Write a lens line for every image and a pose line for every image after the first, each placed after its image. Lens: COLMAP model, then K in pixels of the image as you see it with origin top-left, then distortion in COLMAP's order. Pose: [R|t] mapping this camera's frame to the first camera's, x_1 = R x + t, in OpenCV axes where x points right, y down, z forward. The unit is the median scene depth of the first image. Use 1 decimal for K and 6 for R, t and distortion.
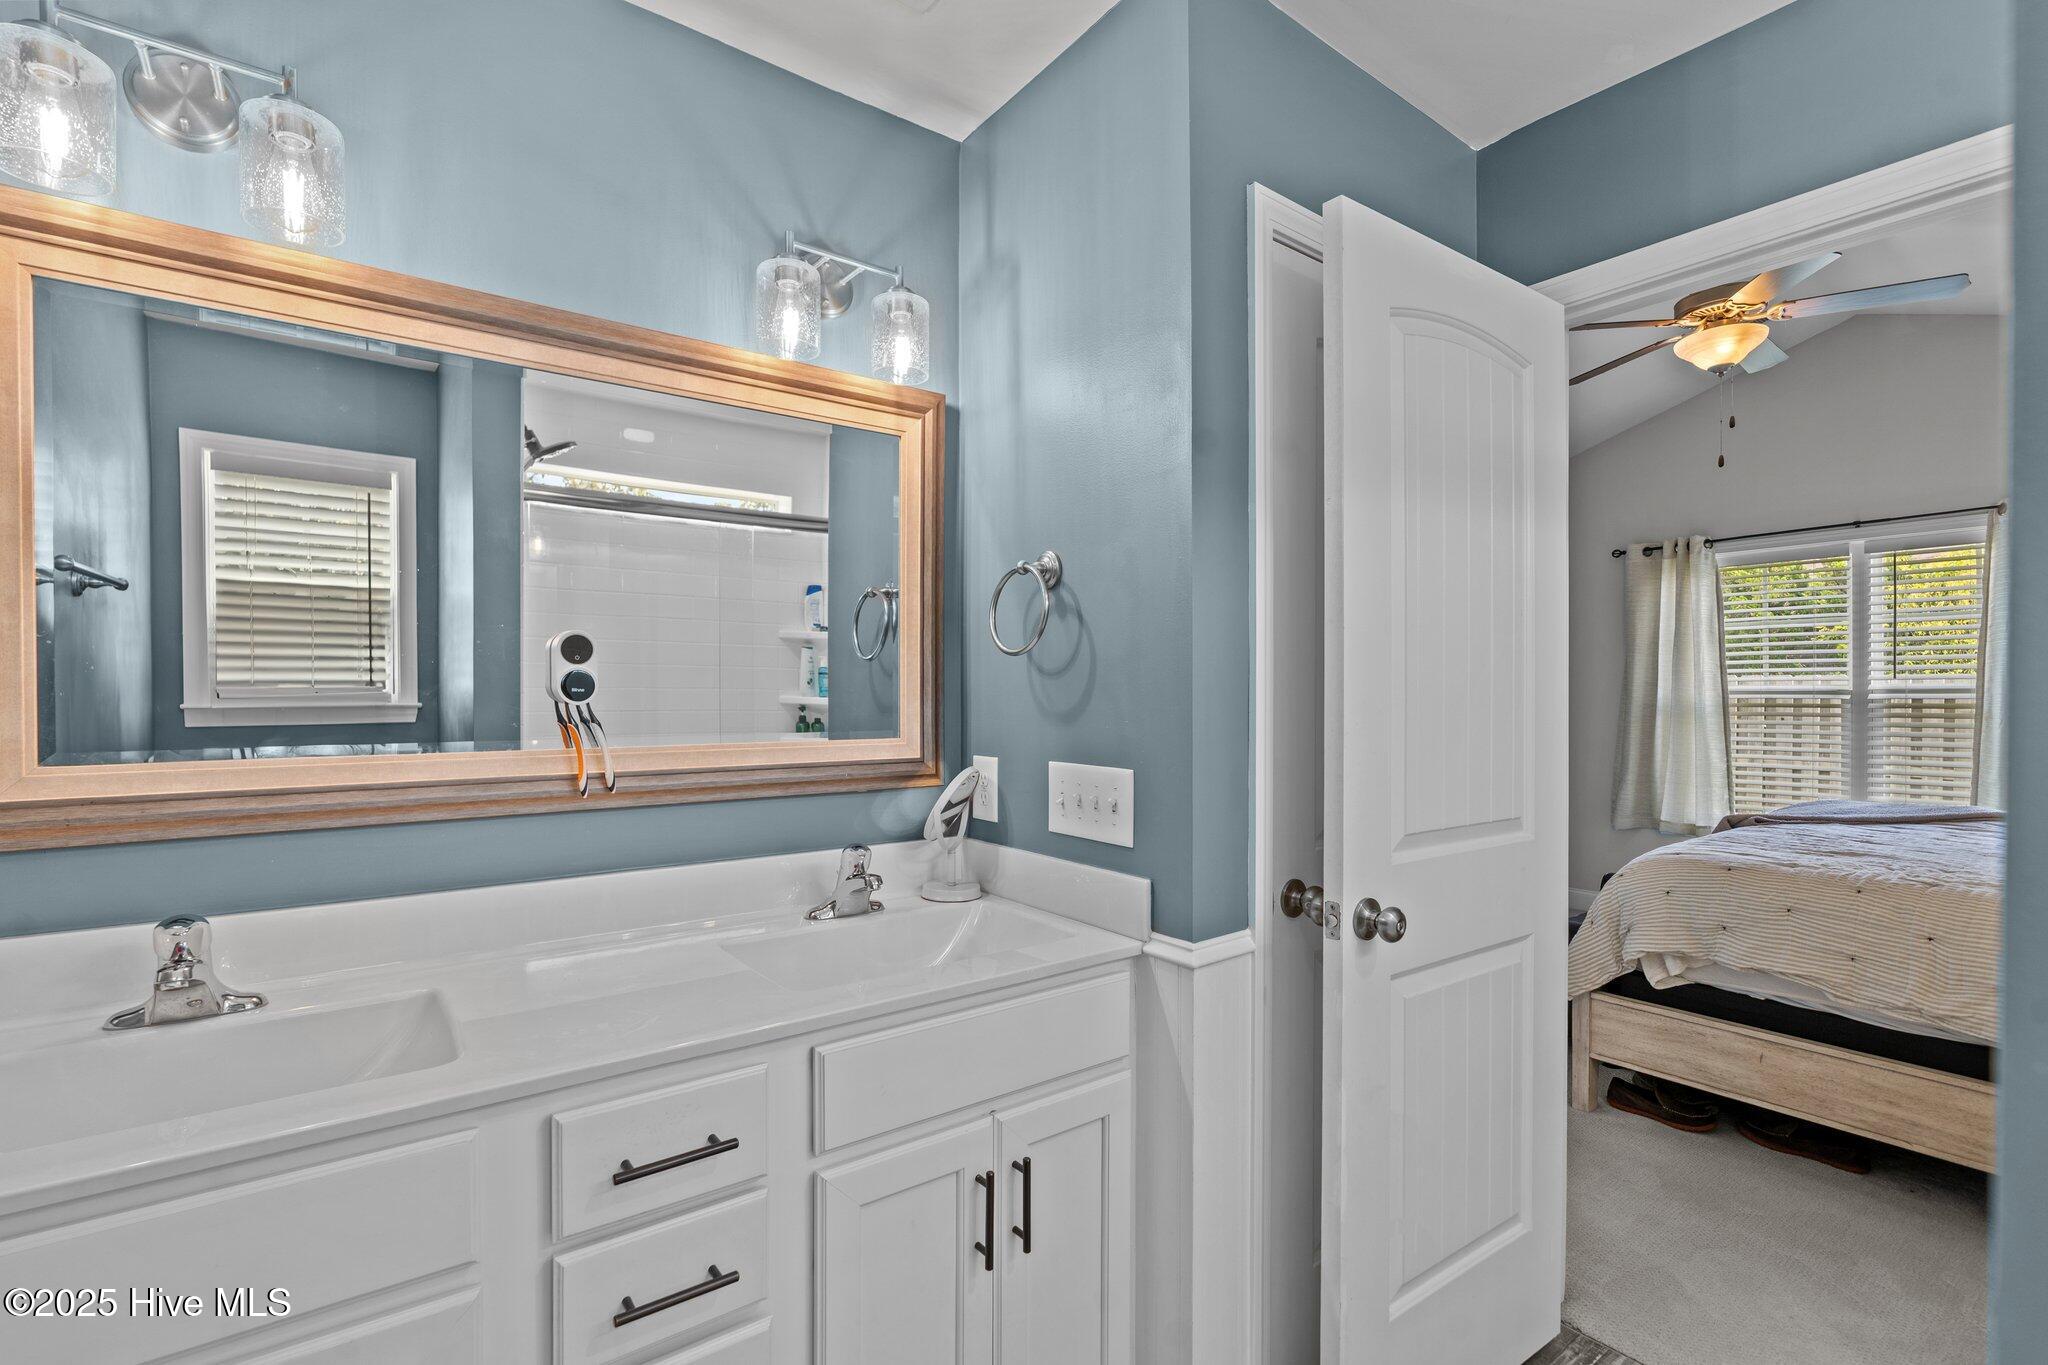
lens RADIAL K [[927.1, 0, 1029.4], [0, 927.1, 695.1], [0, 0, 1]] dist [-0.002715, -0.000455]
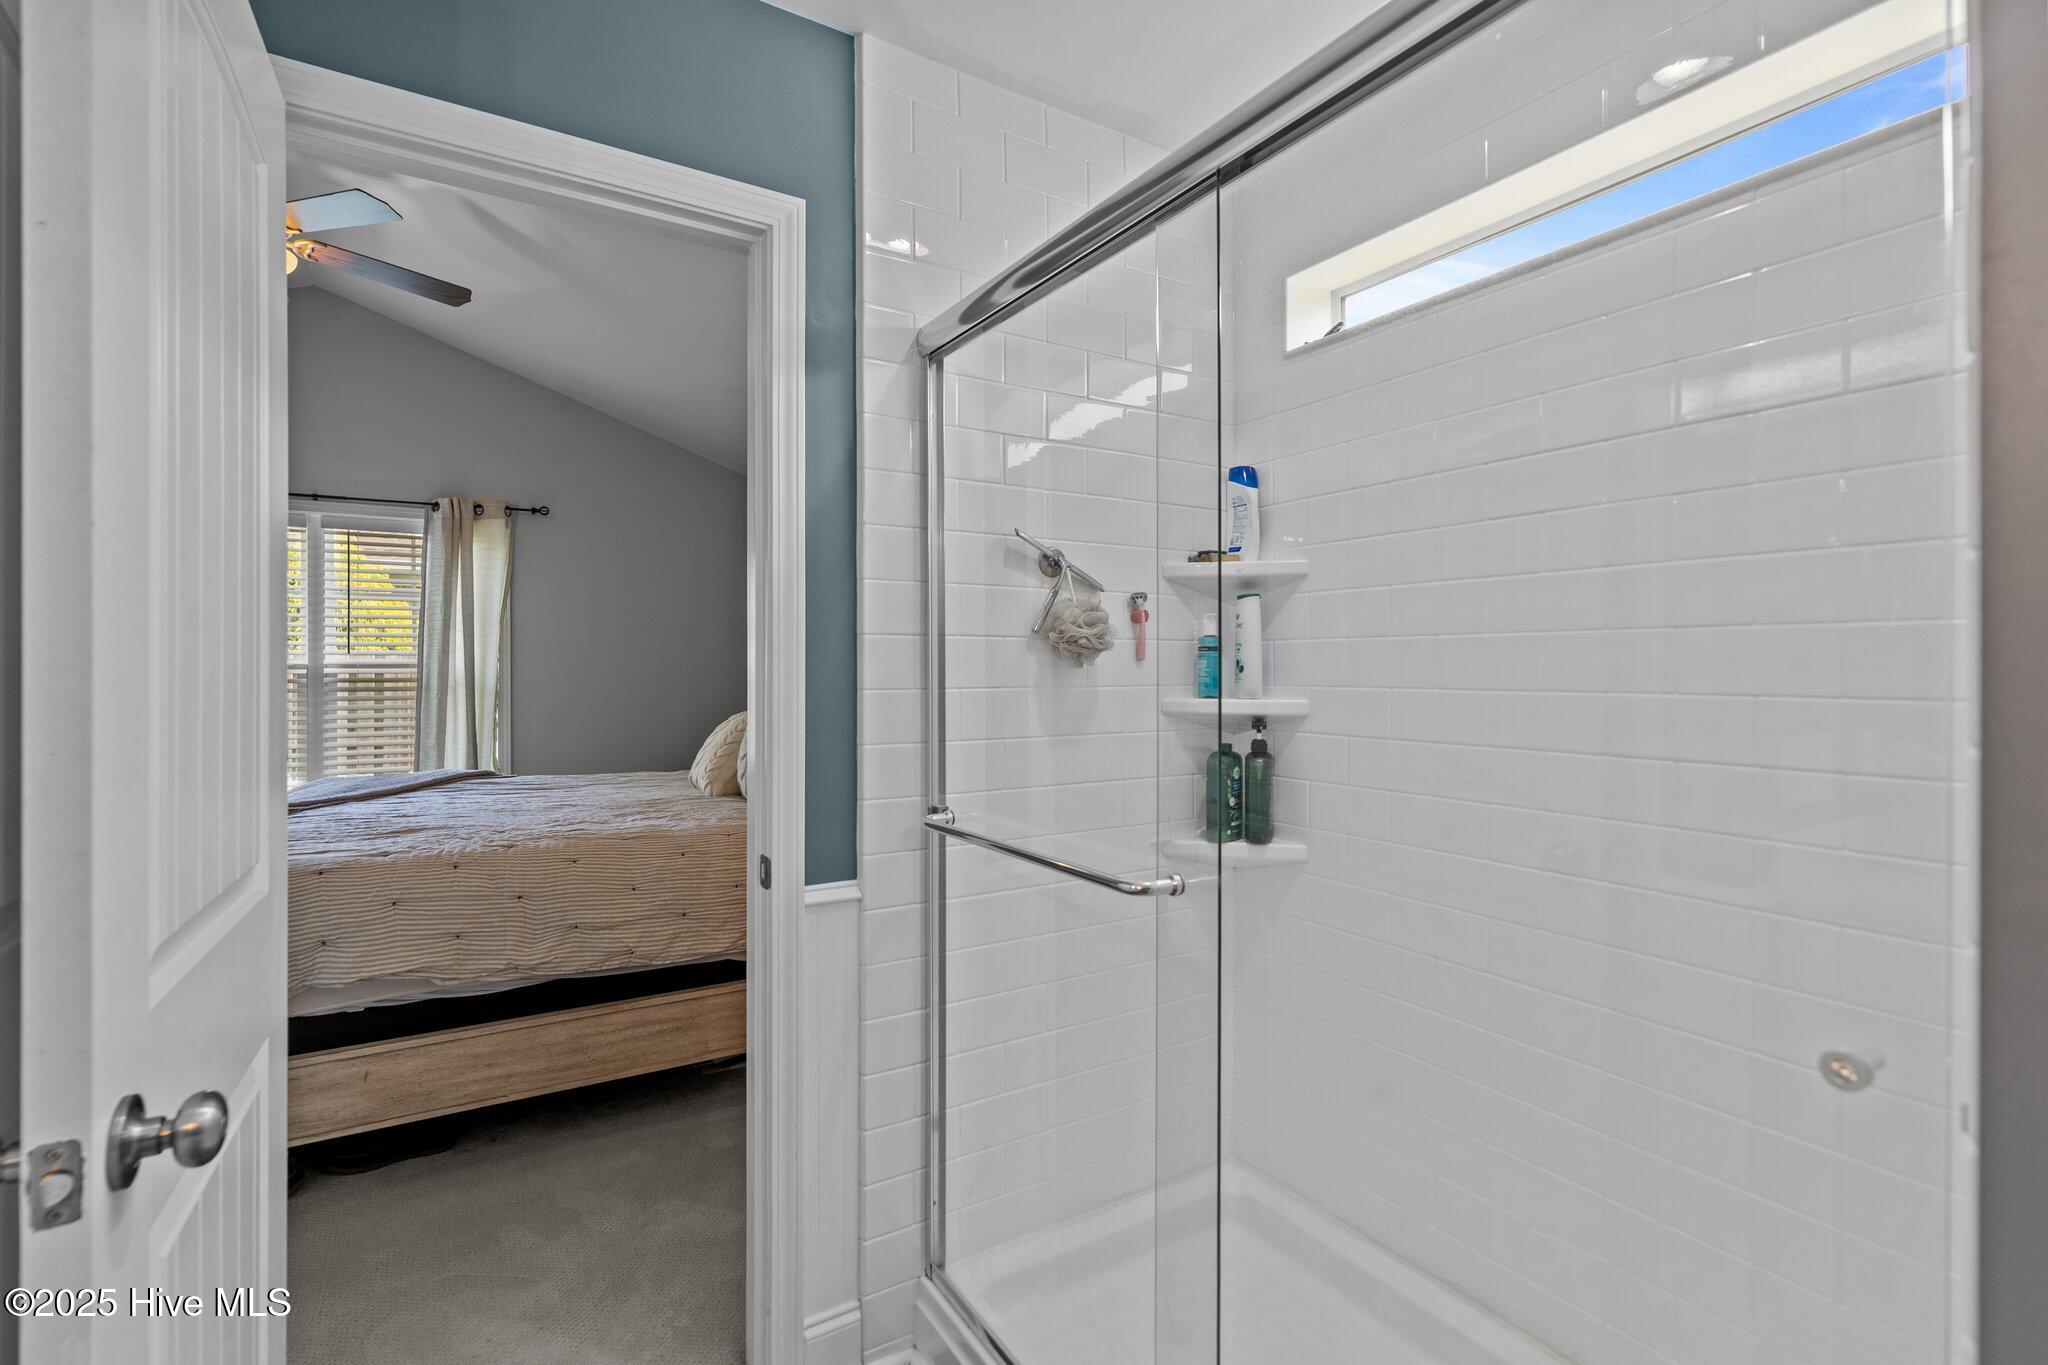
lens RADIAL K [[930.0, 0, 1020.5], [0, 930.0, 675.7], [0, 0, 1]] dist [-0.001362, -0.000027]
pose [[0.101440, -0.005066, 0.994829, -0.034748], [-0.001655, 0.999985, 0.005261, 0.000194], [-0.994840, -0.002180, 0.101430, 0.289111]]
